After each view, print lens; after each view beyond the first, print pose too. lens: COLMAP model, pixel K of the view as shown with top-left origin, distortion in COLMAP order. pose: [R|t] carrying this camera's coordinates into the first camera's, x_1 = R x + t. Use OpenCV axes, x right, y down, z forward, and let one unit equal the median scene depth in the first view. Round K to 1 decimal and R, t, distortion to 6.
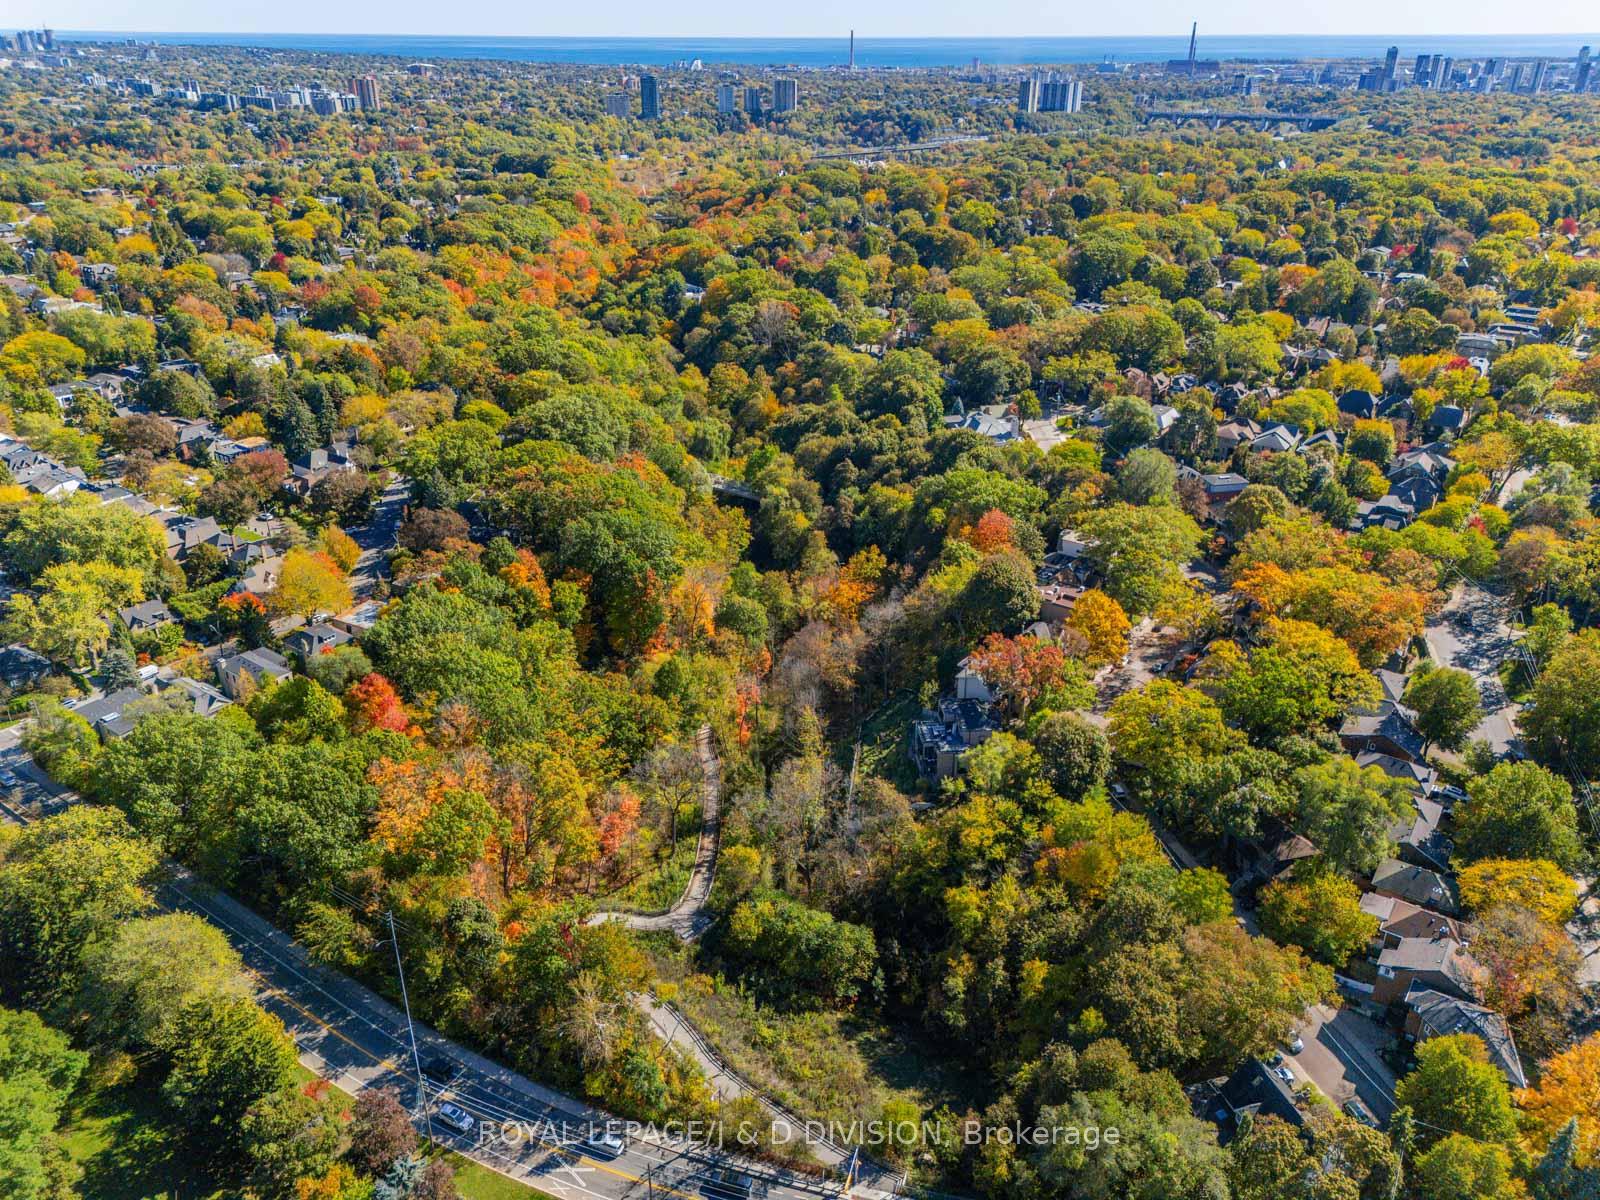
lens RADIAL K [[1188.0, 0, 769.9], [0, 1188.0, 599.6], [0, 0, 1]] dist [0.058857, -0.049666]
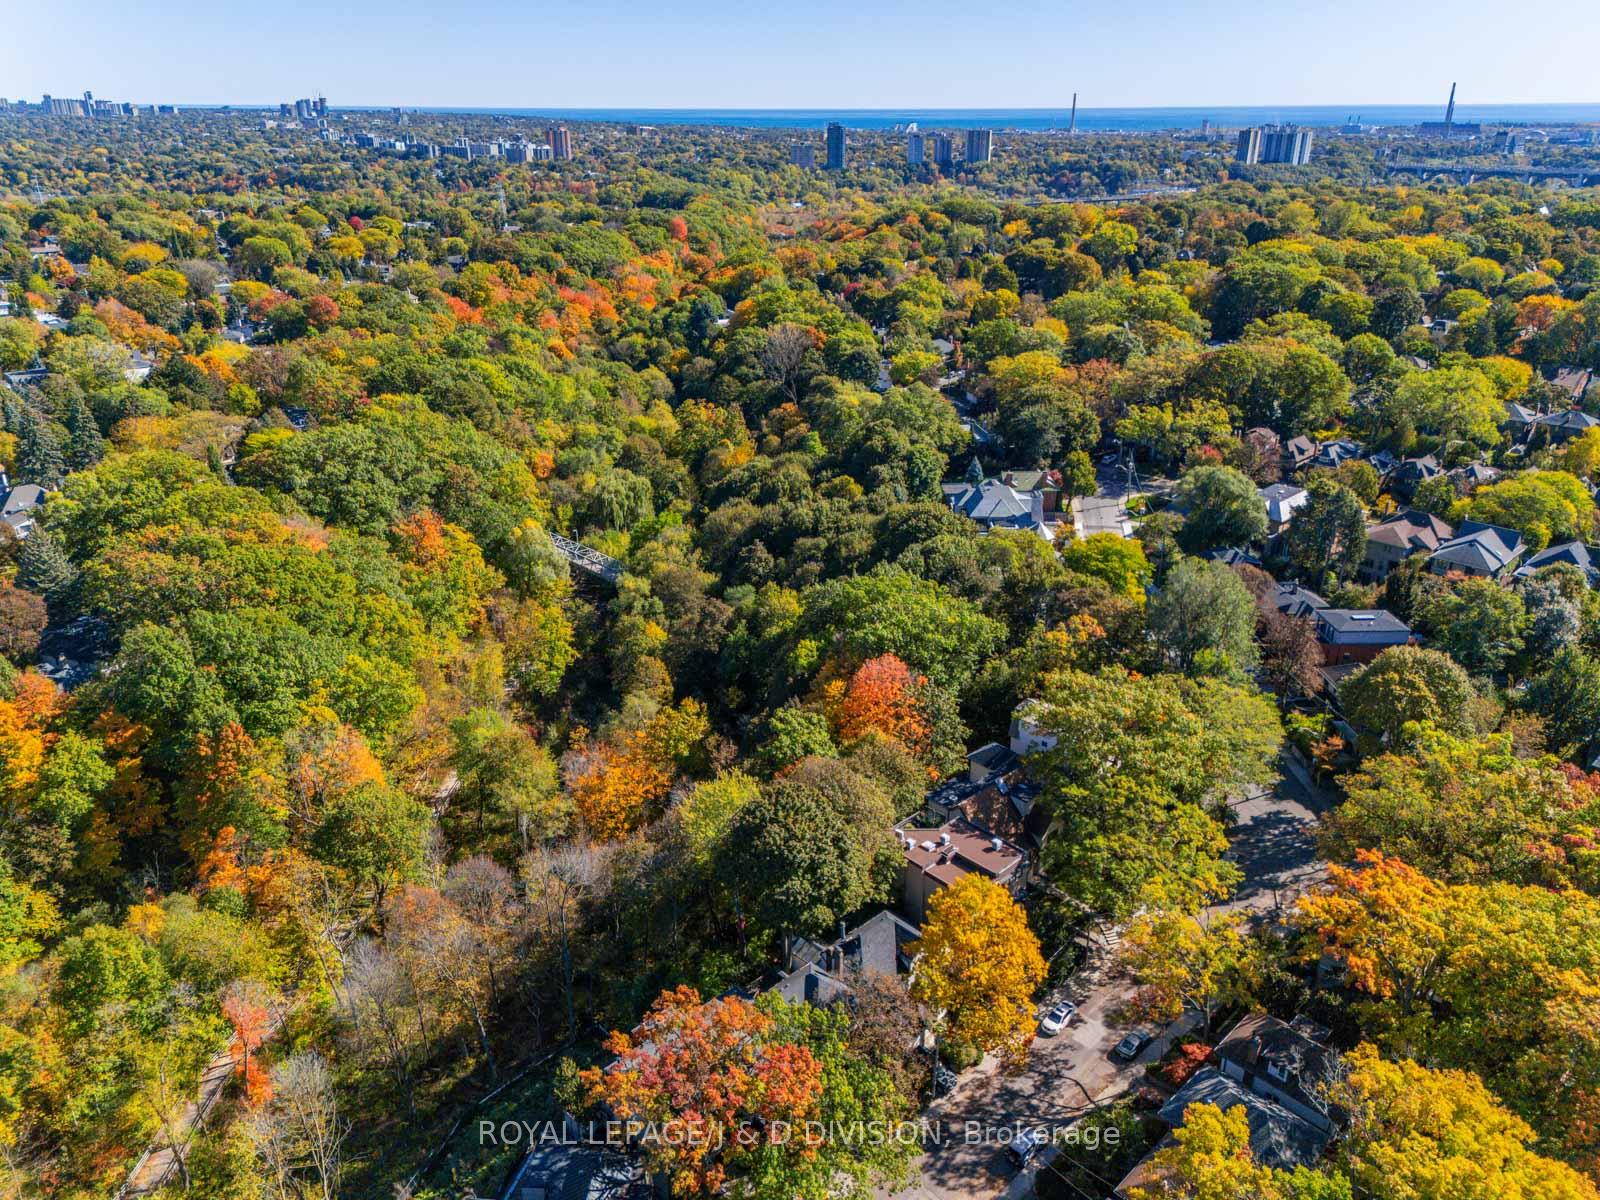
lens RADIAL K [[1188.0, 0, 769.9], [0, 1188.0, 599.6], [0, 0, 1]] dist [0.058857, -0.049666]
pose [[0.984579, 0.066743, -0.161709, 0.139516], [-0.074594, 0.996288, -0.042970, -0.046394], [0.158241, 0.054370, 0.985902, 0.286341]]
